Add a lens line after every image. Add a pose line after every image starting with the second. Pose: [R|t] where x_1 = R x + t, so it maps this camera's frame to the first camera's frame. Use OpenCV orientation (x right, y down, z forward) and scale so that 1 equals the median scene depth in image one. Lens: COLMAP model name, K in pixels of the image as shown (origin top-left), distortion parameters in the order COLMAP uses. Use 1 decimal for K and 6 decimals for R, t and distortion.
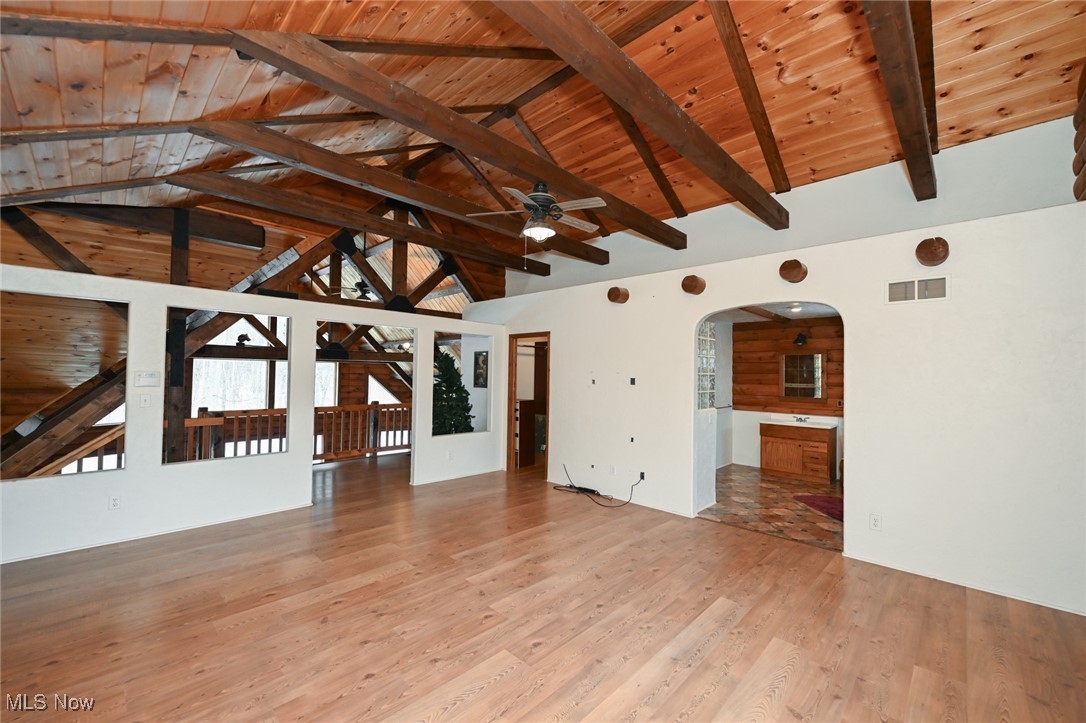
lens RADIAL K [[435.2, 0, 532.8], [0, 435.2, 362.7], [0, 0, 1]] dist [-0.001553, -0.000236]
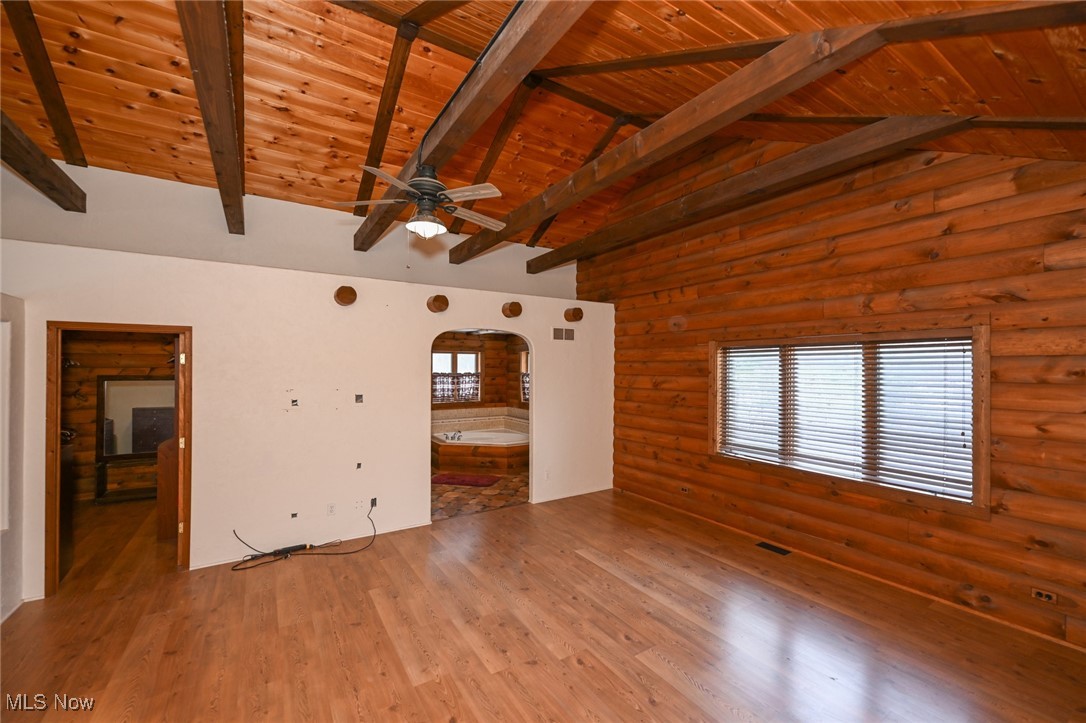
lens RADIAL K [[445.4, 0, 542.3], [0, 445.4, 360.1], [0, 0, 1]] dist [-0.000857, -0.000096]
pose [[0.212925, -0.001436, 0.977067, -0.826555], [-0.023780, 0.999695, 0.006652, -0.071140], [-0.976779, -0.024651, 0.212826, 0.672862]]
